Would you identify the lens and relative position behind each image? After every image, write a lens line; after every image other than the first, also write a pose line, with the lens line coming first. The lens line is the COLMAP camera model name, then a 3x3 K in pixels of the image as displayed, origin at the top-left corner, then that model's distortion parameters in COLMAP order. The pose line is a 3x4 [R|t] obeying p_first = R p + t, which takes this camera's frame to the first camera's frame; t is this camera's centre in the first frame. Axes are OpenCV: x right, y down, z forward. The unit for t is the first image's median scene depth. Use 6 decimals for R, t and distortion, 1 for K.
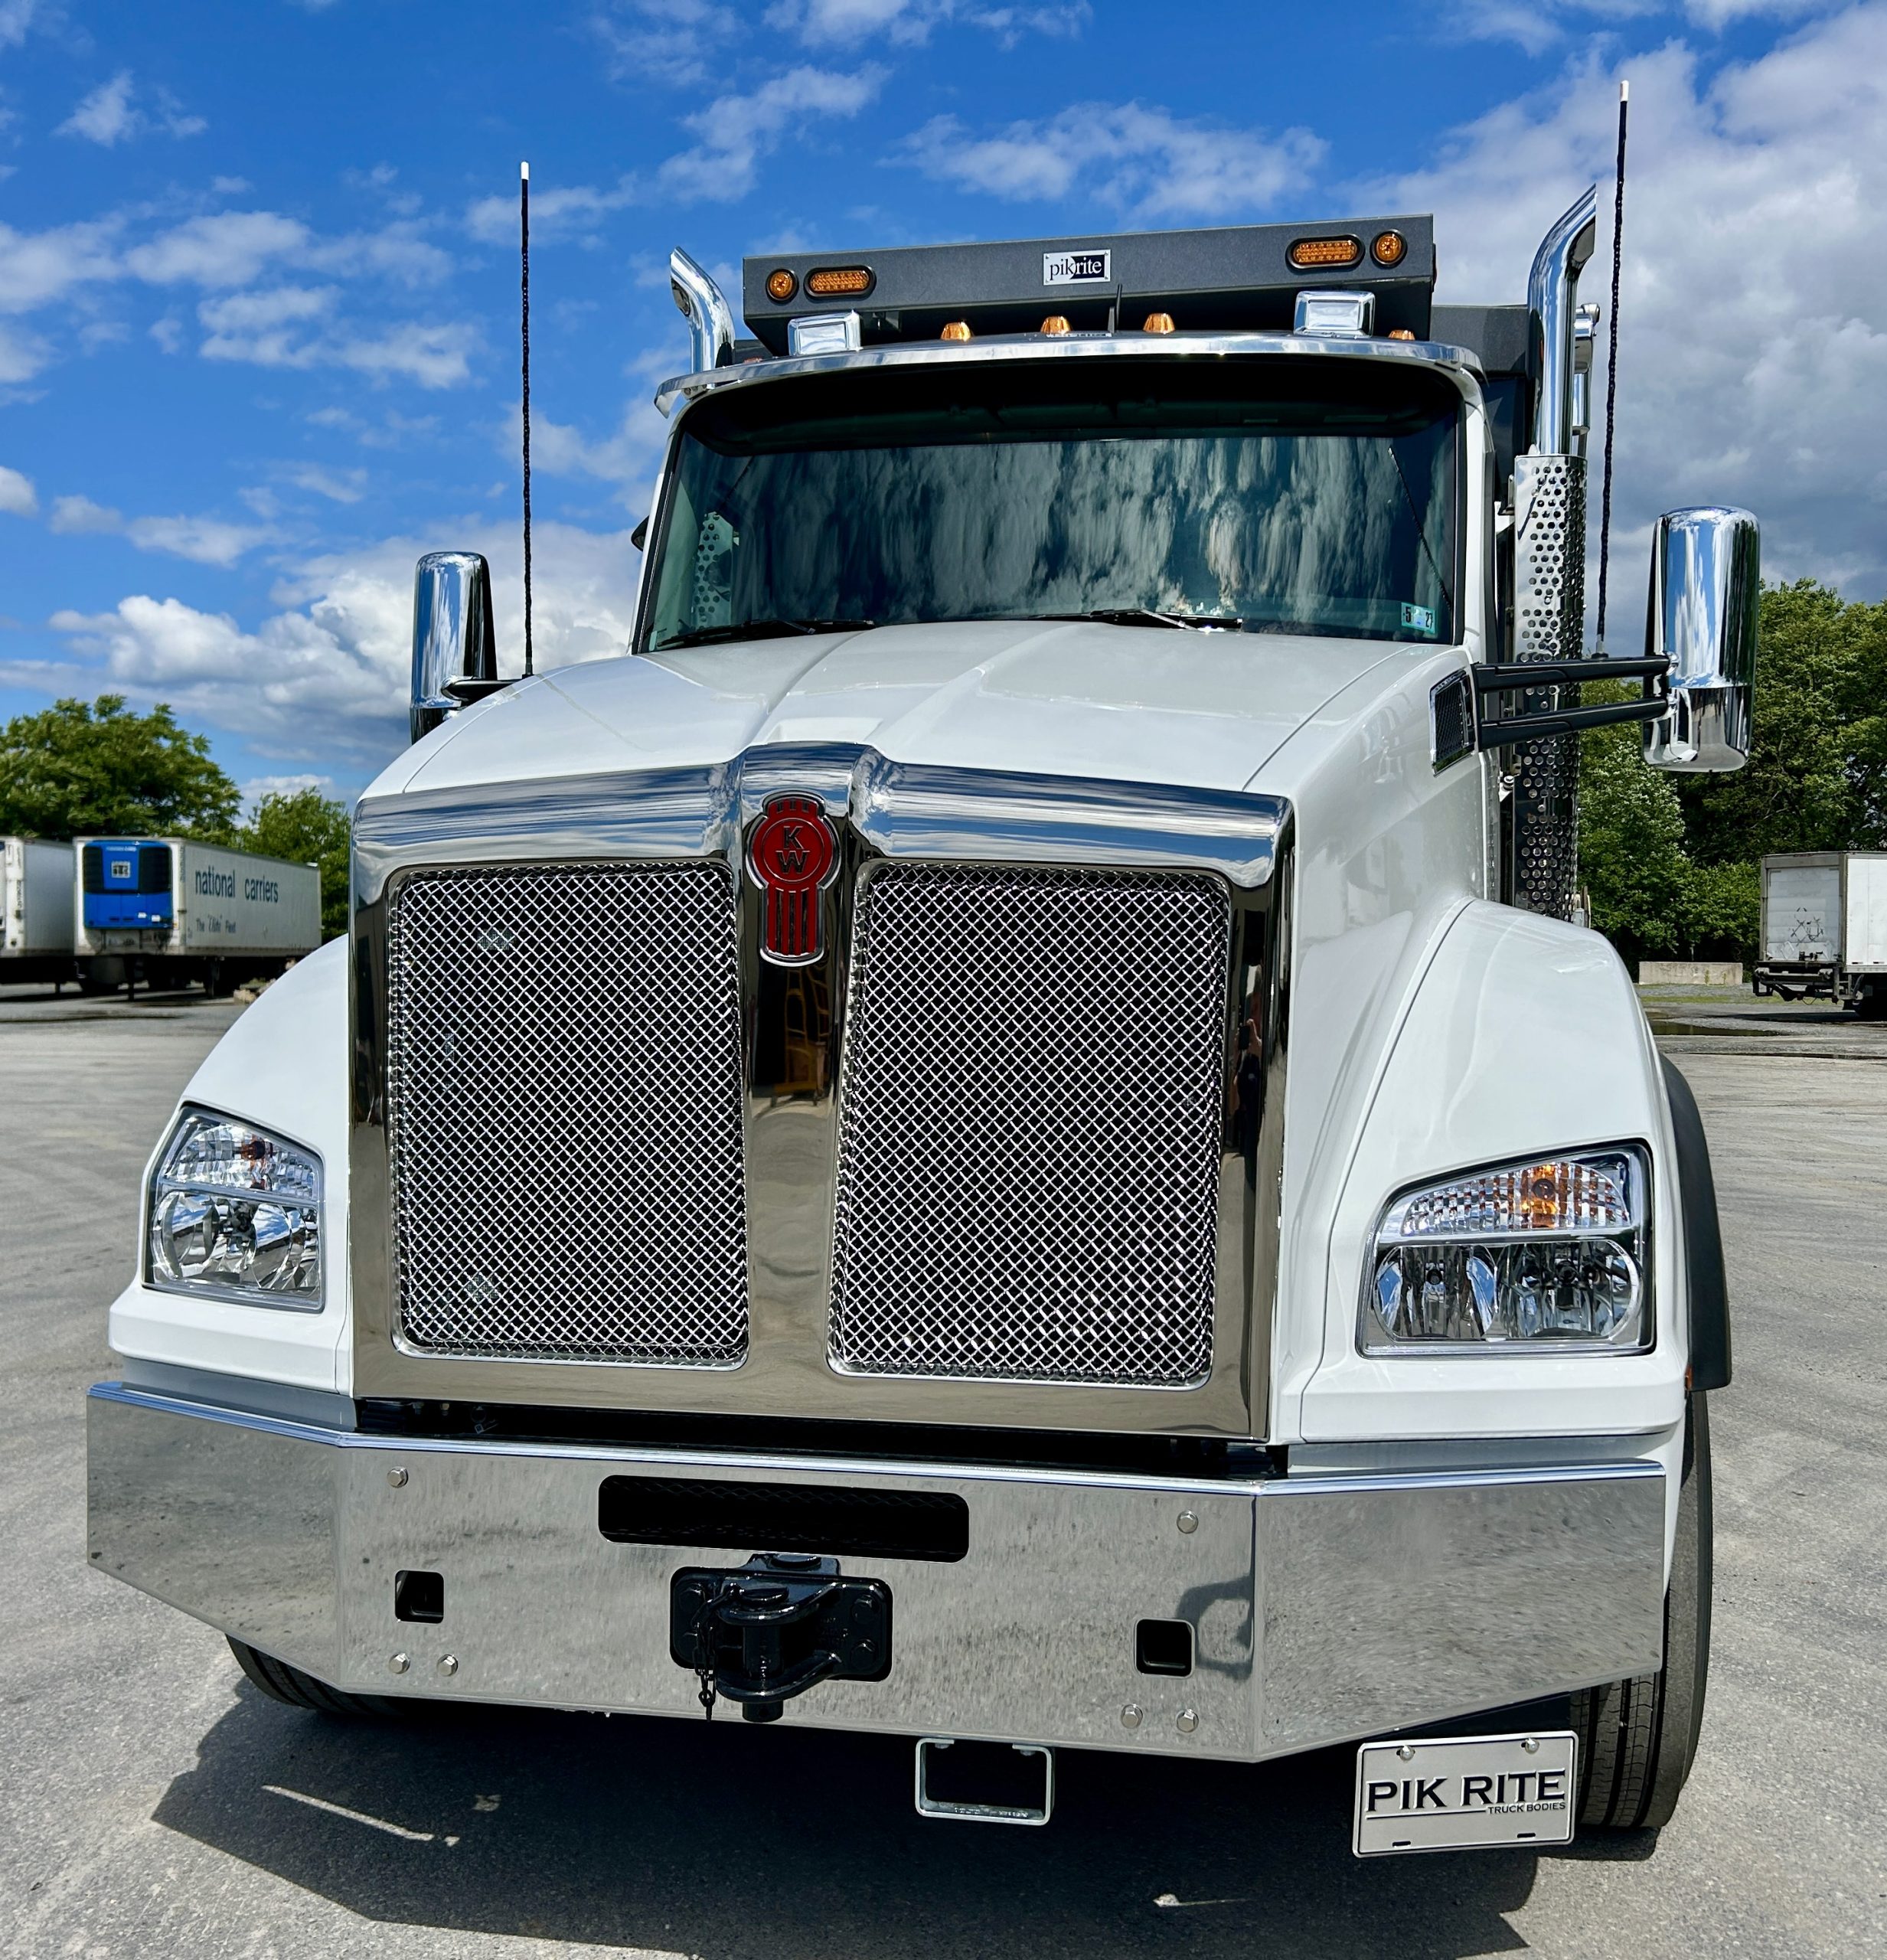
lens RADIAL K [[2146.8, 0, 992.7], [0, 2146.8, 979.2], [0, 0, 1]] dist [-0.009784, -0.035950]
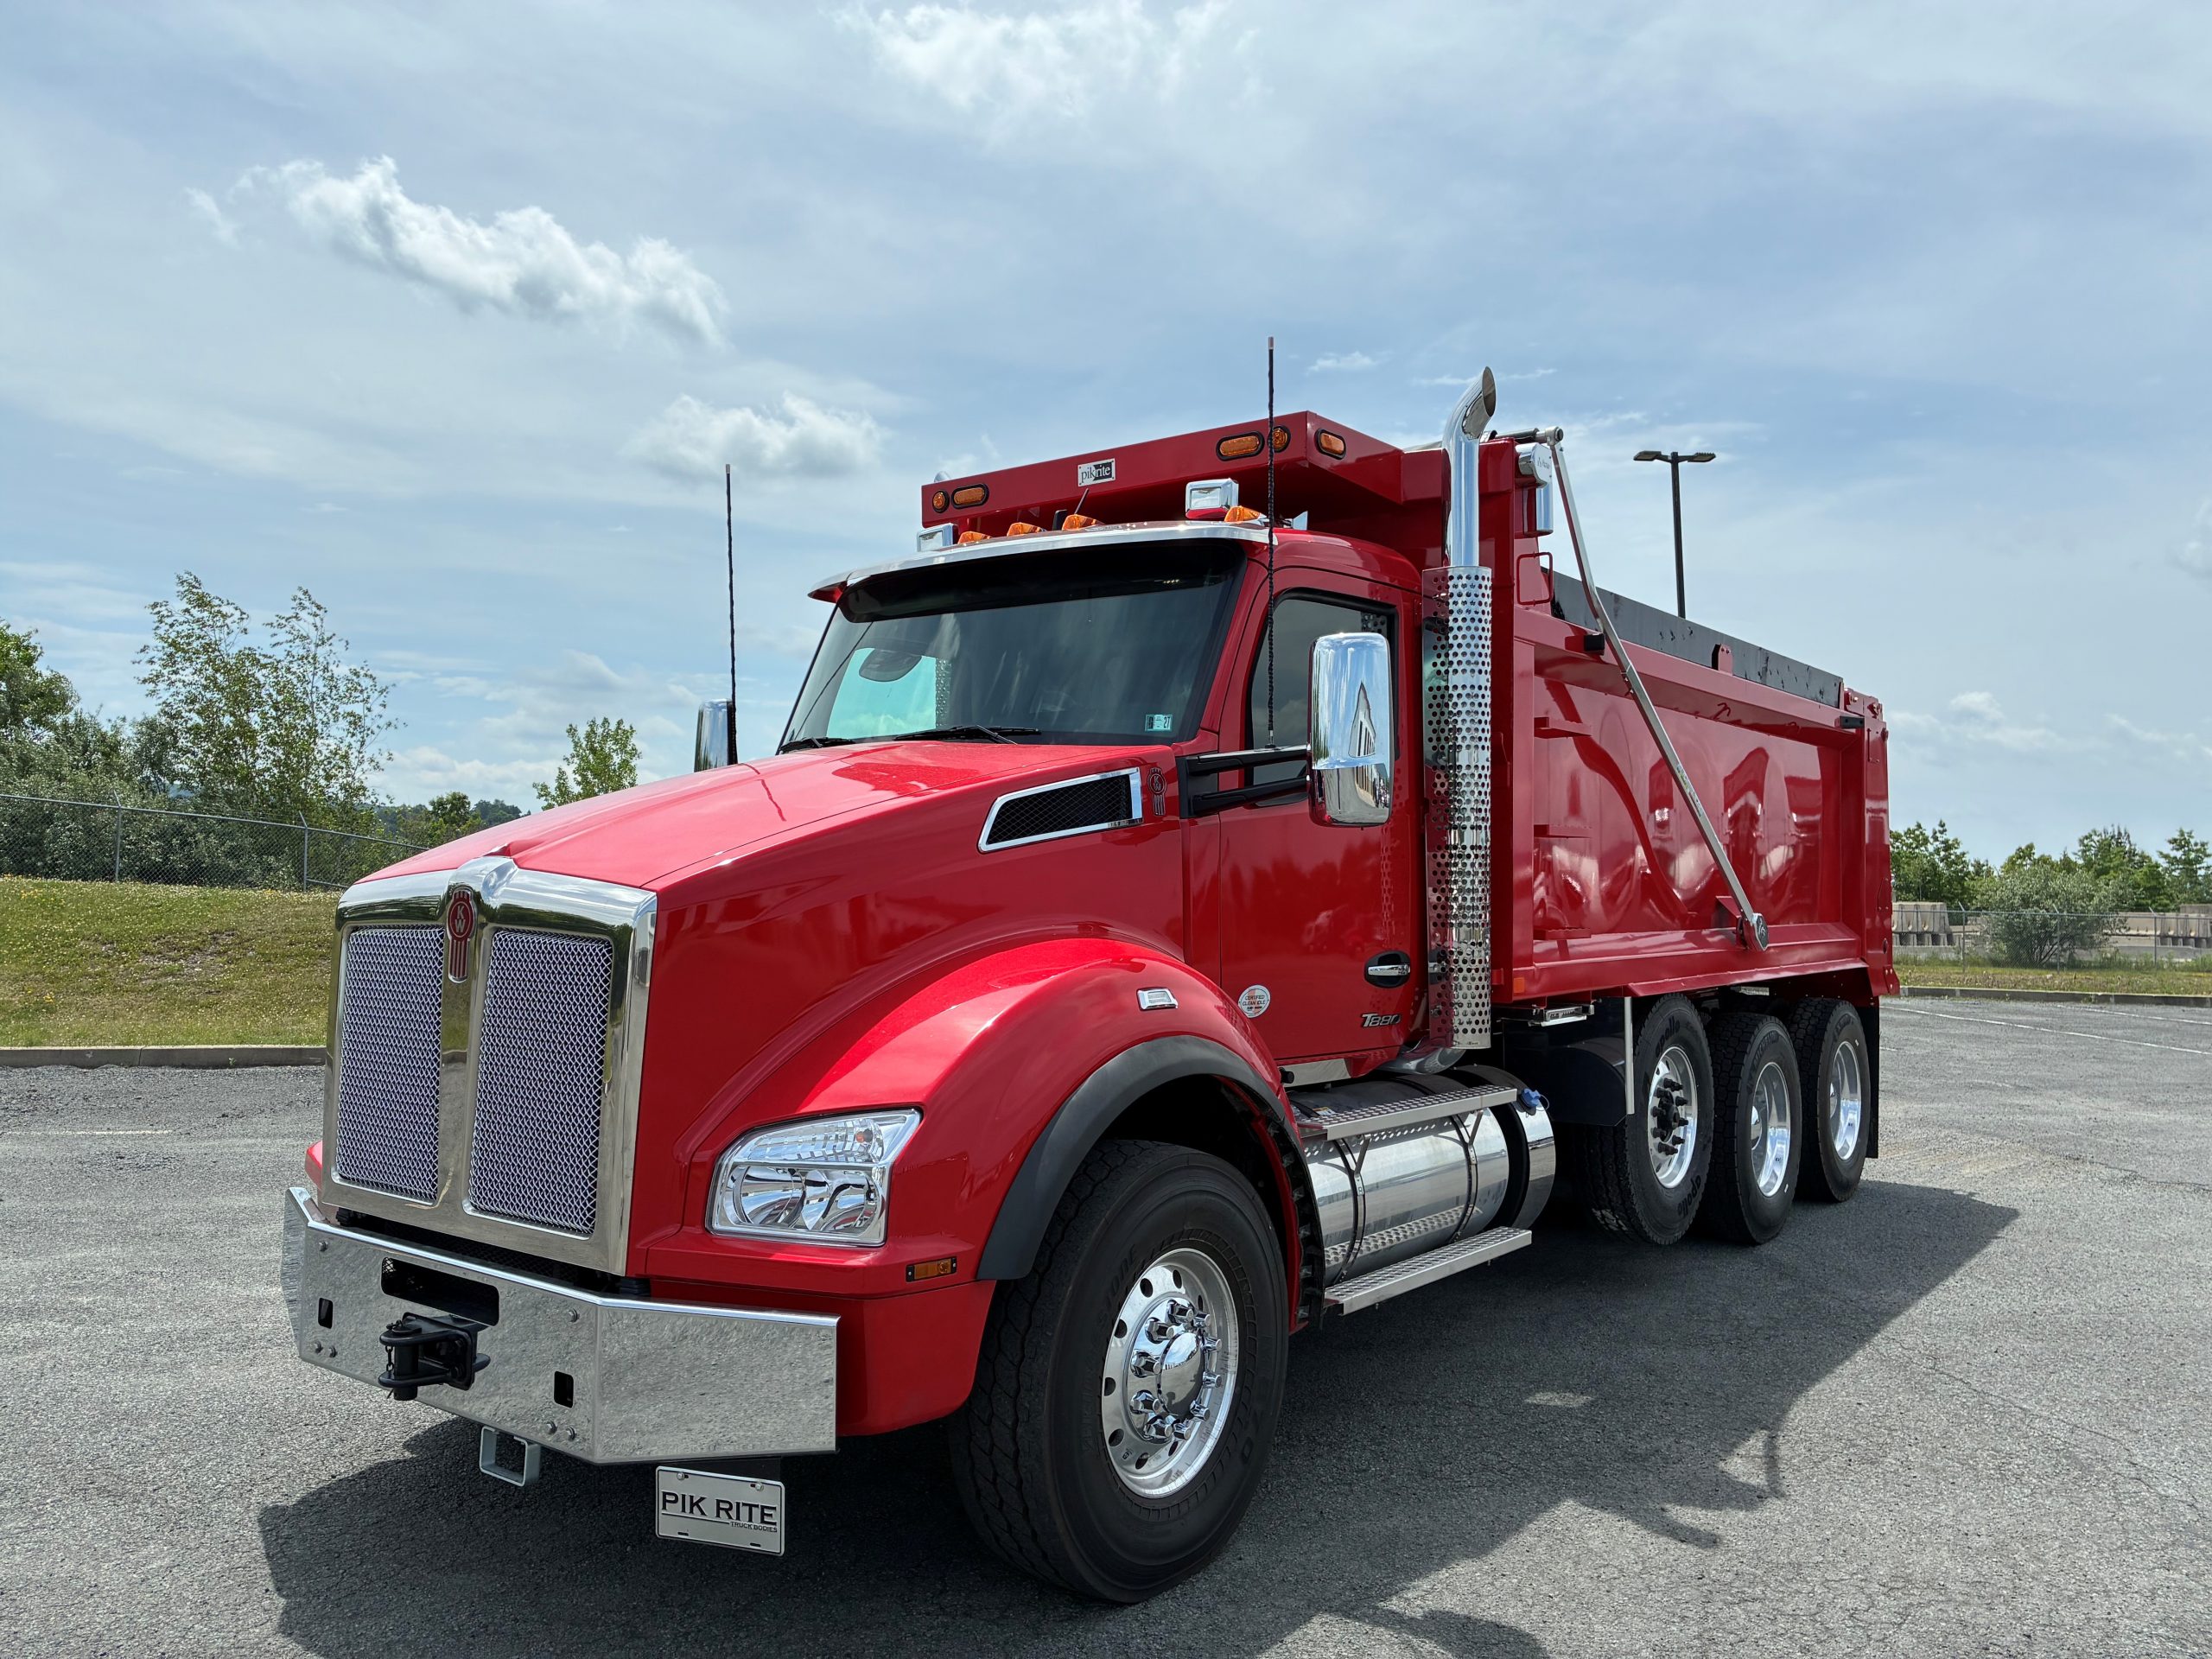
lens RADIAL K [[1717.6, 0, 1101.1], [0, 1717.6, 834.2], [0, 0, 1]] dist [0.012793, 0.001233]
pose [[0.885056, -0.009701, -0.465384, 1.060776], [-0.008993, 0.999240, -0.037933, -0.079463], [0.465398, 0.037758, 0.884296, -0.031336]]
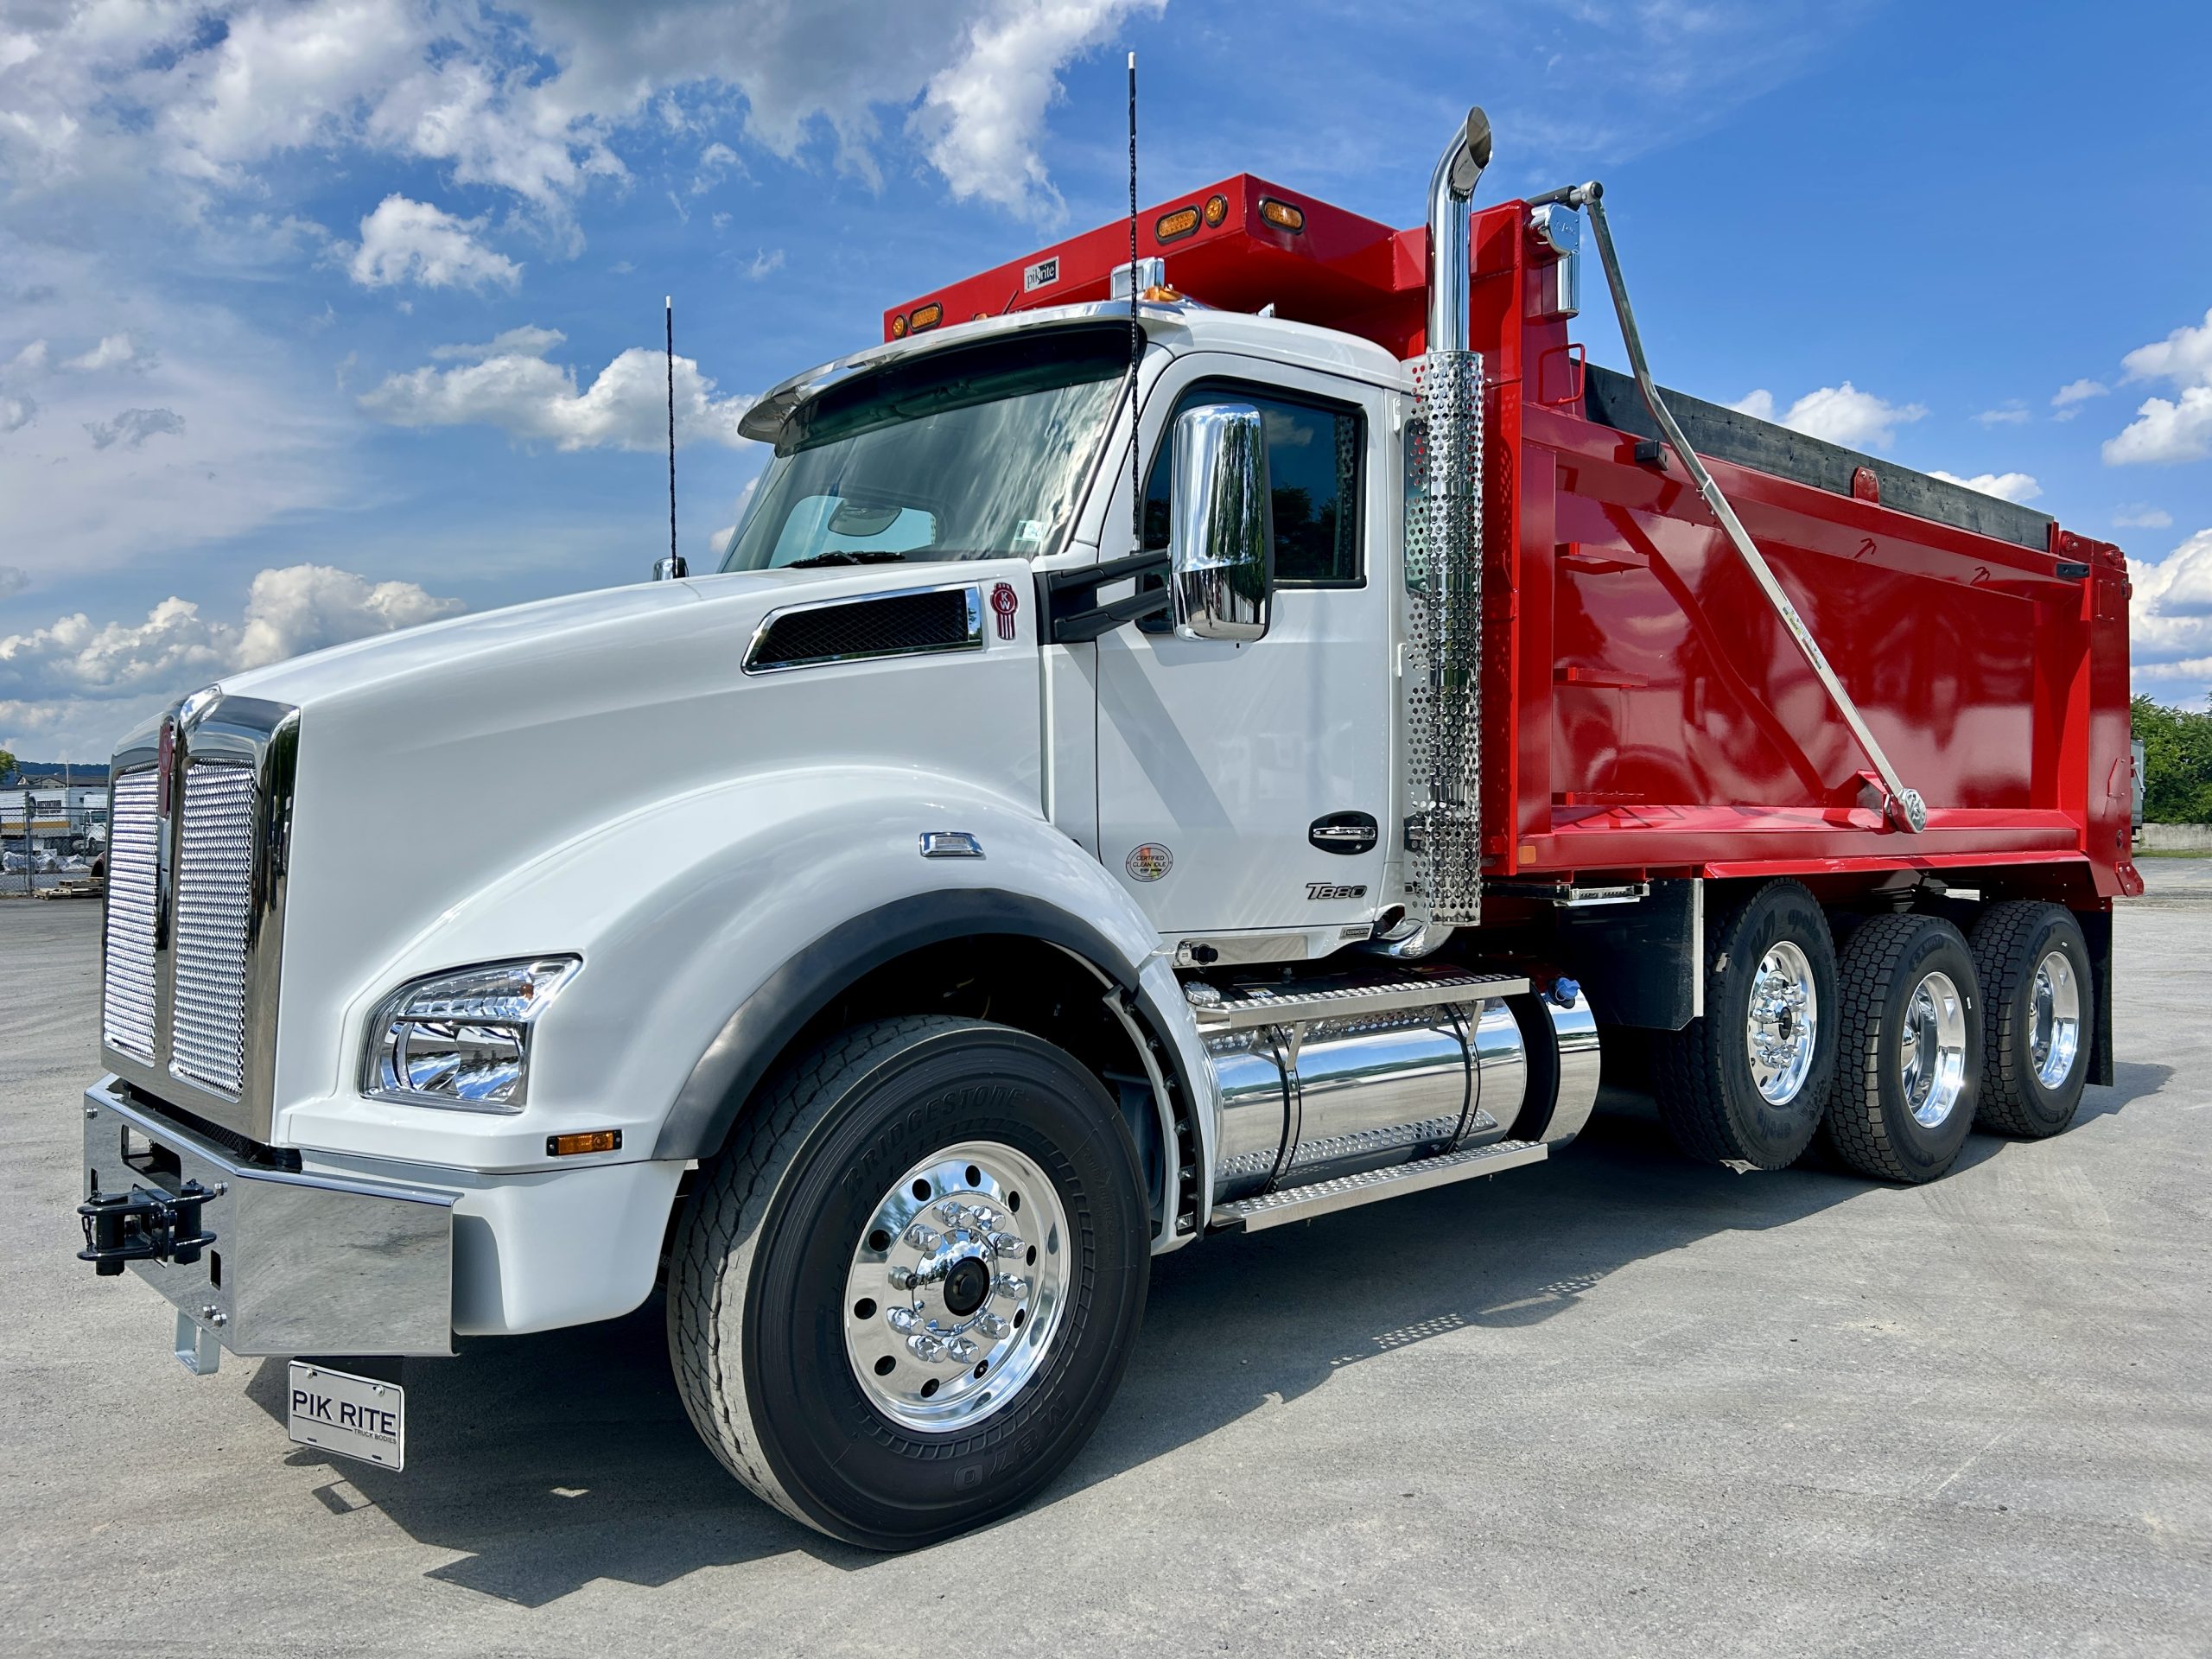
lens RADIAL K [[1679.5, 0, 1106.0], [0, 1679.5, 829.5], [0, 0, 1]] dist [0.026797, -0.003957]
pose [[0.792116, 0.003711, -0.610359, 1.248368], [-0.007420, 0.999966, -0.003551, 0.003429], [0.610325, 0.007341, 0.792117, 0.422328]]
